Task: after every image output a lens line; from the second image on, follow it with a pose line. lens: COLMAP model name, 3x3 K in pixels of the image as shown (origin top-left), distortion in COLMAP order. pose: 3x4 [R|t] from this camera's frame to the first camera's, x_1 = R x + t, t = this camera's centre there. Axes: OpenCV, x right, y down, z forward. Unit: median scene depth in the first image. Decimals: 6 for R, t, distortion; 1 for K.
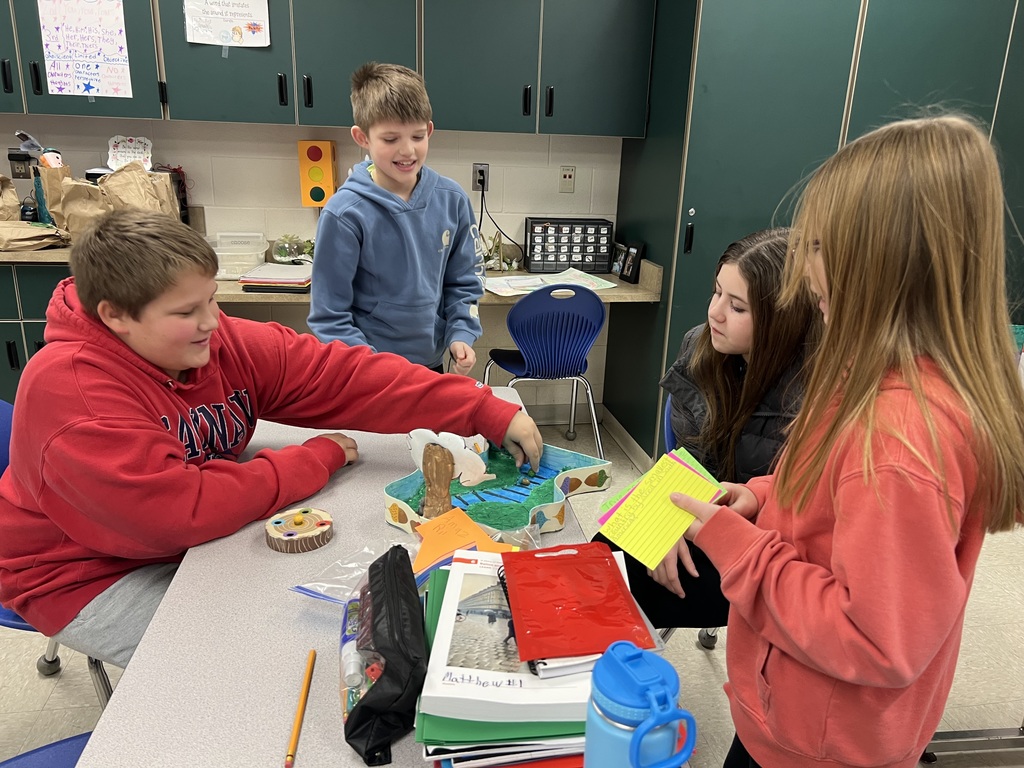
lens RADIAL K [[766.8, 0, 514.0], [0, 766.8, 386.6], [0, 0, 1]] dist [0.006630, -0.006423]
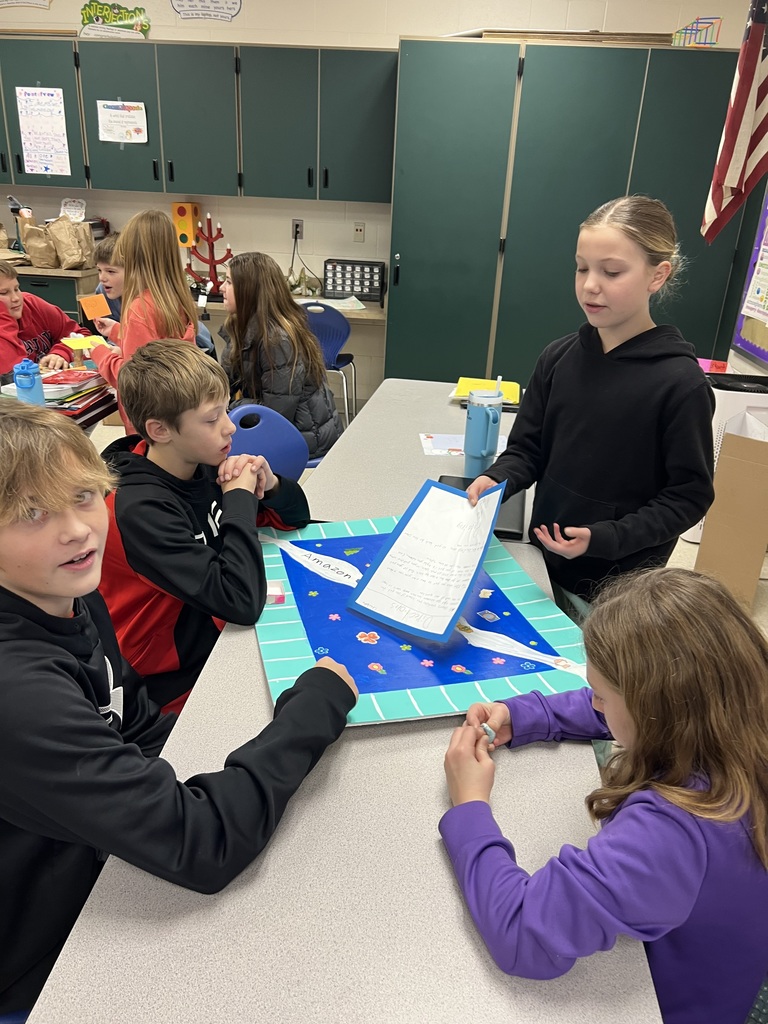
lens RADIAL K [[766.8, 0, 381.3], [0, 766.8, 510.4], [0, 0, 1]] dist [0.006630, -0.006423]
pose [[0.964529, 0.110497, -0.239737, 0.522745], [-0.089594, 0.991299, 0.096435, 0.100884], [0.248307, -0.071535, 0.966037, -0.405077]]
